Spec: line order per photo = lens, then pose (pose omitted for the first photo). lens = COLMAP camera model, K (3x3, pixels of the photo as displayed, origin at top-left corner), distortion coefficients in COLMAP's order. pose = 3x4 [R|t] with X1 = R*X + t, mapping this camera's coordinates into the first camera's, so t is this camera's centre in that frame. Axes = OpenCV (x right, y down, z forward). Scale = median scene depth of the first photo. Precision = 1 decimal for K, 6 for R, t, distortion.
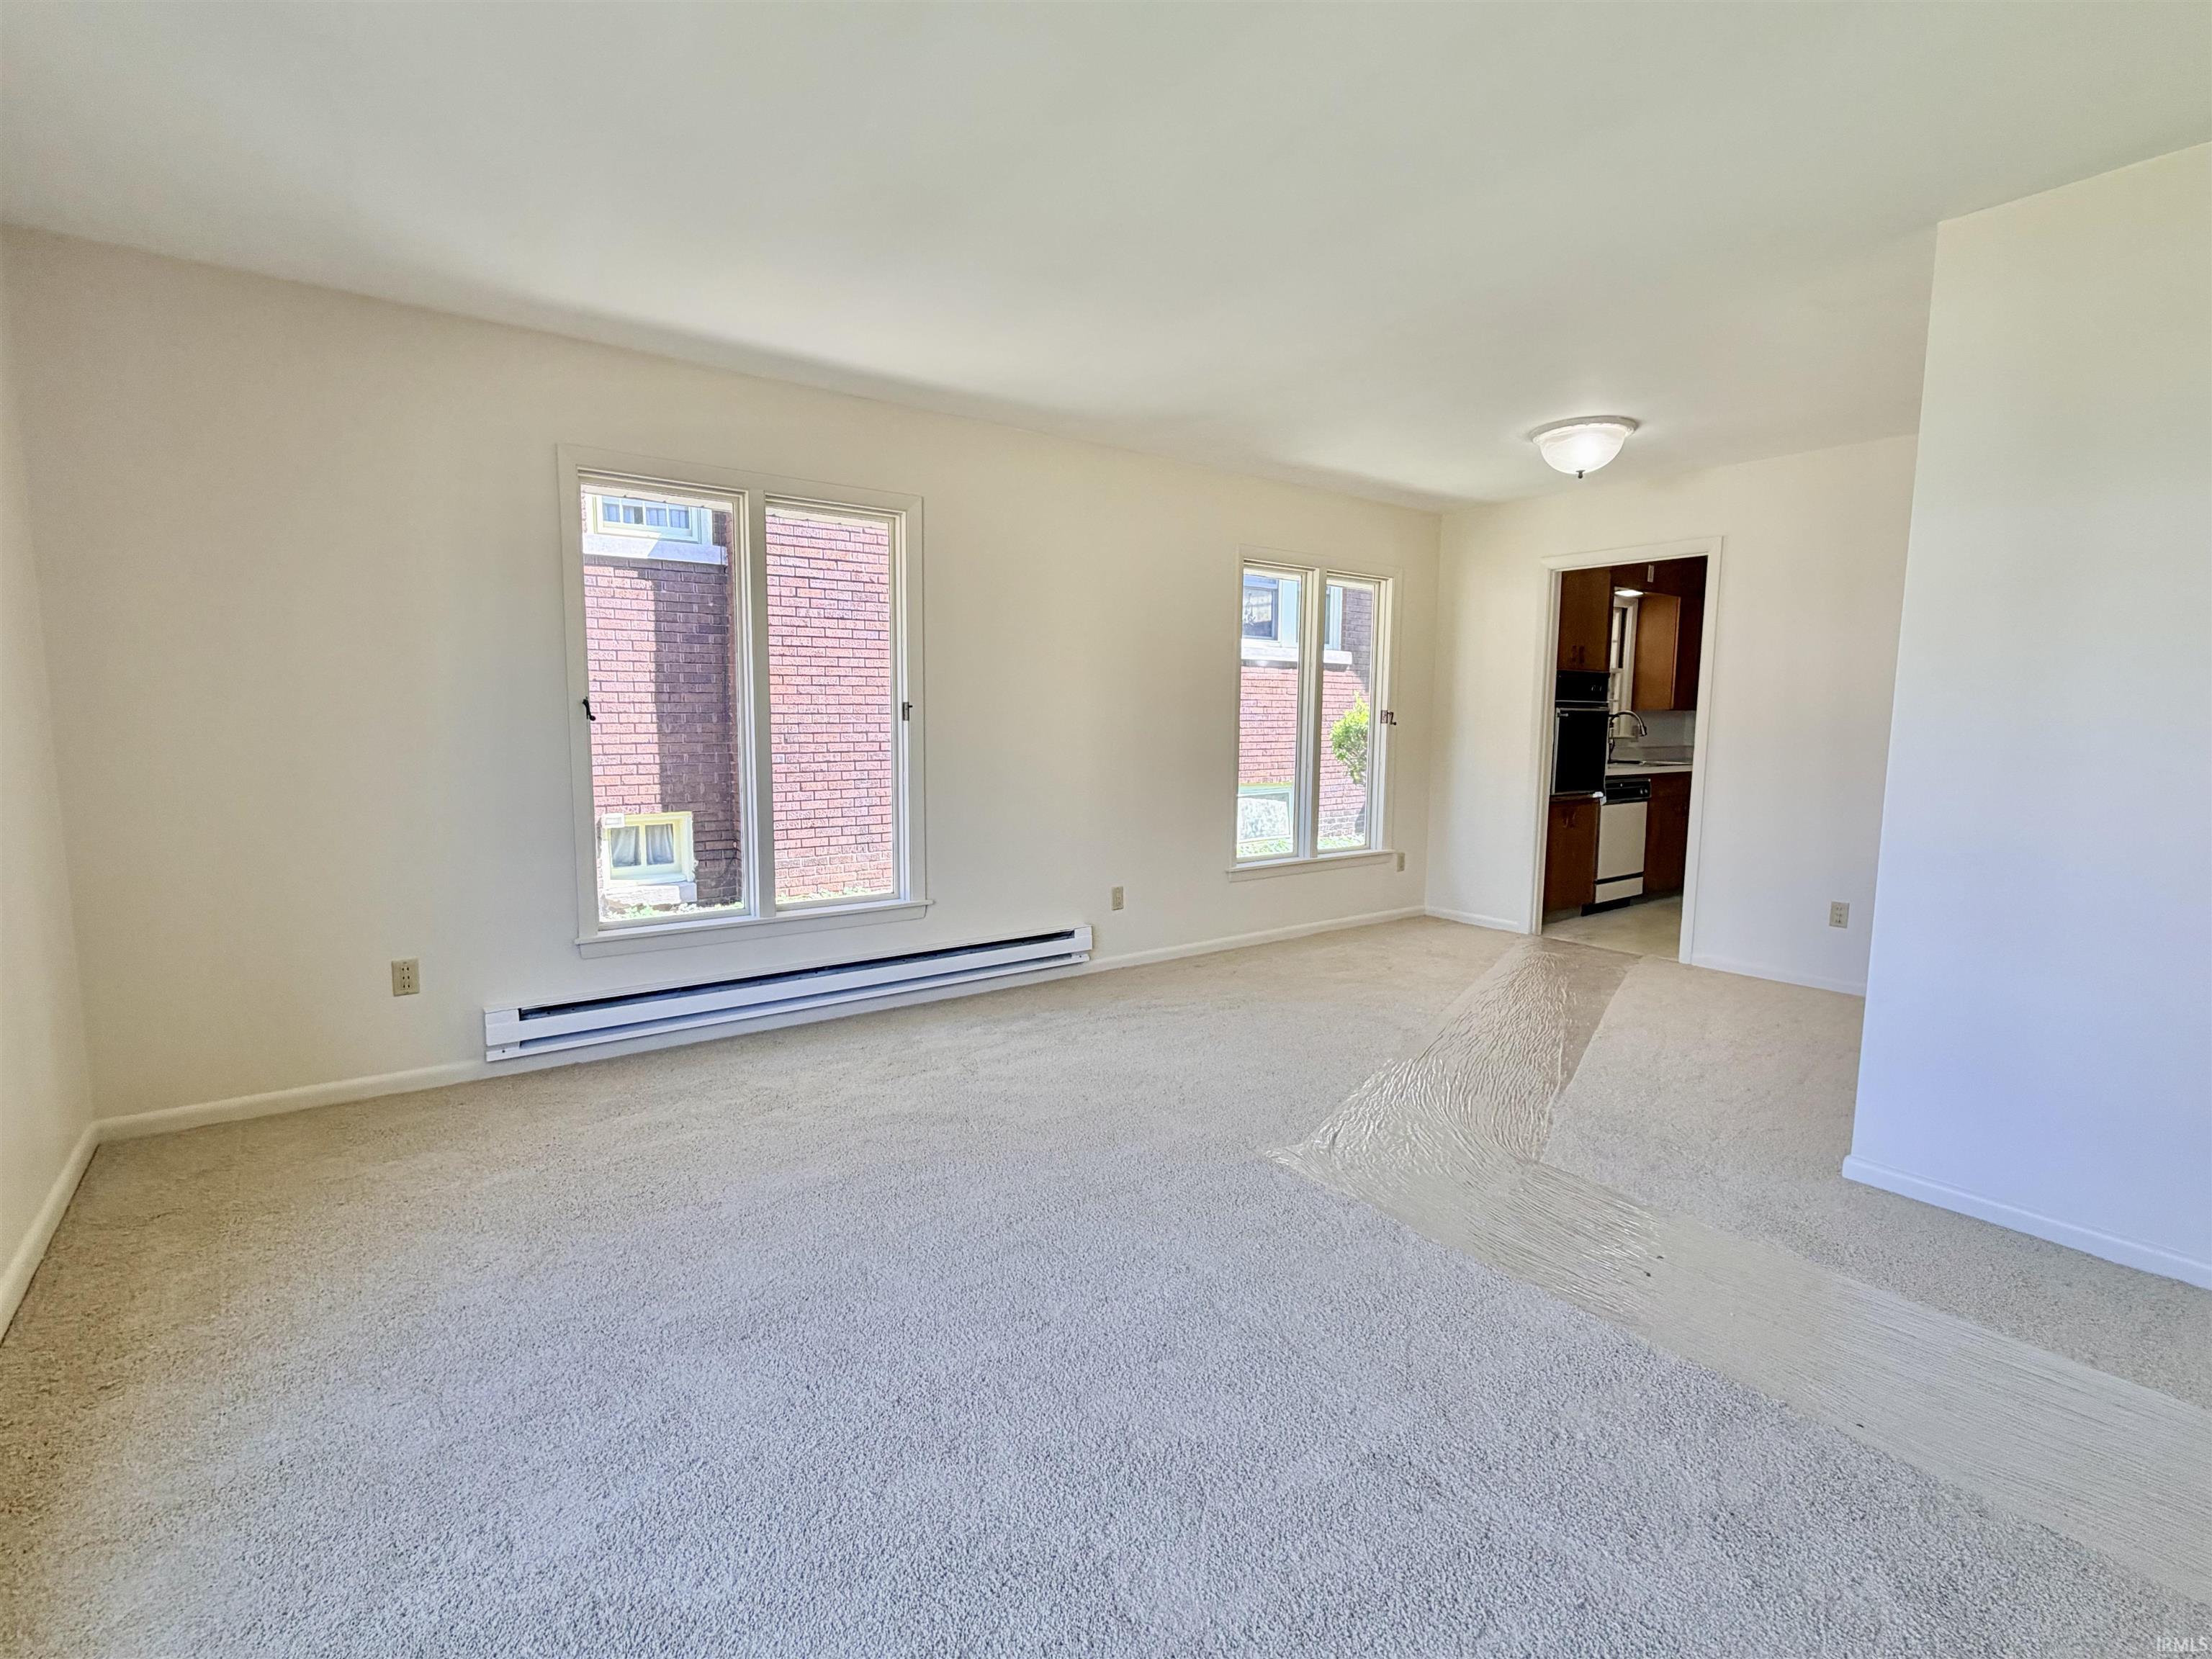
lens RADIAL K [[981.9, 0, 1106.0], [0, 981.9, 829.5], [0, 0, 1]] dist [0.000878, 0.000100]
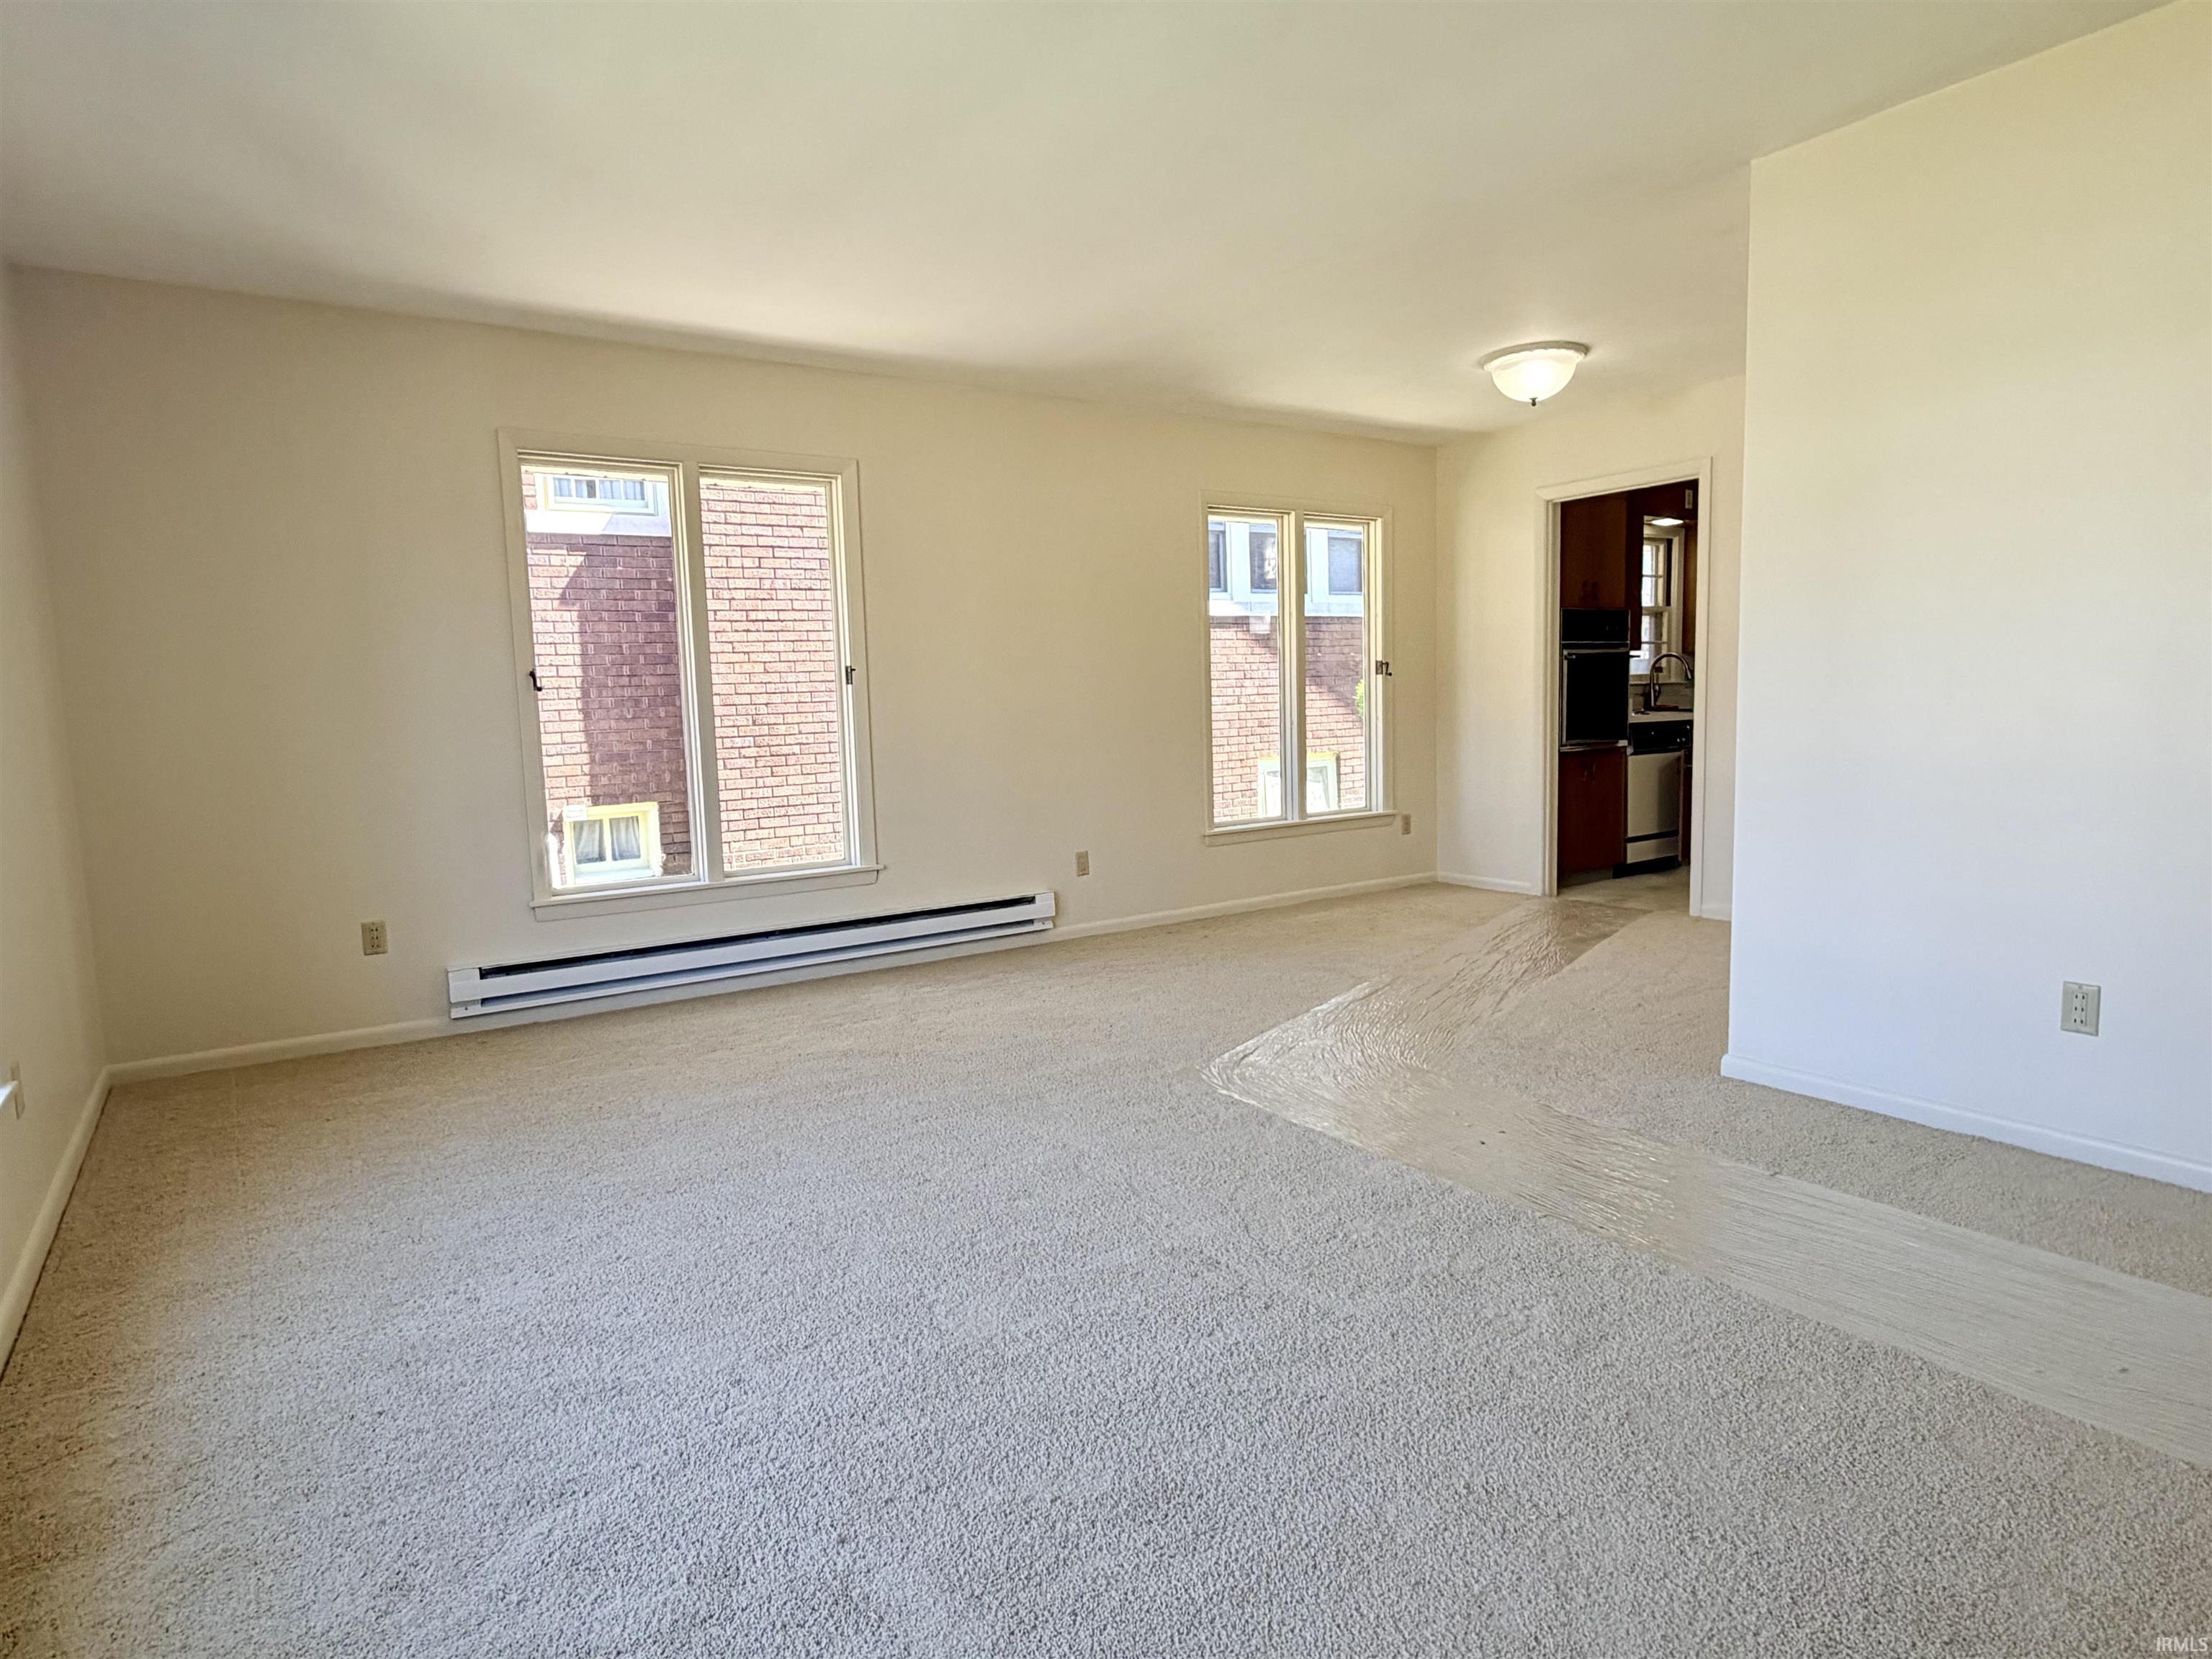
lens RADIAL K [[1179.2, 0, 1112.9], [0, 1179.2, 835.4], [0, 0, 1]] dist [0.000798, 0.000952]
pose [[0.998257, -0.033937, -0.048274, 0.086884], [0.033942, 0.999424, -0.000715, 0.039117], [0.048270, -0.000925, 0.998834, -0.136710]]
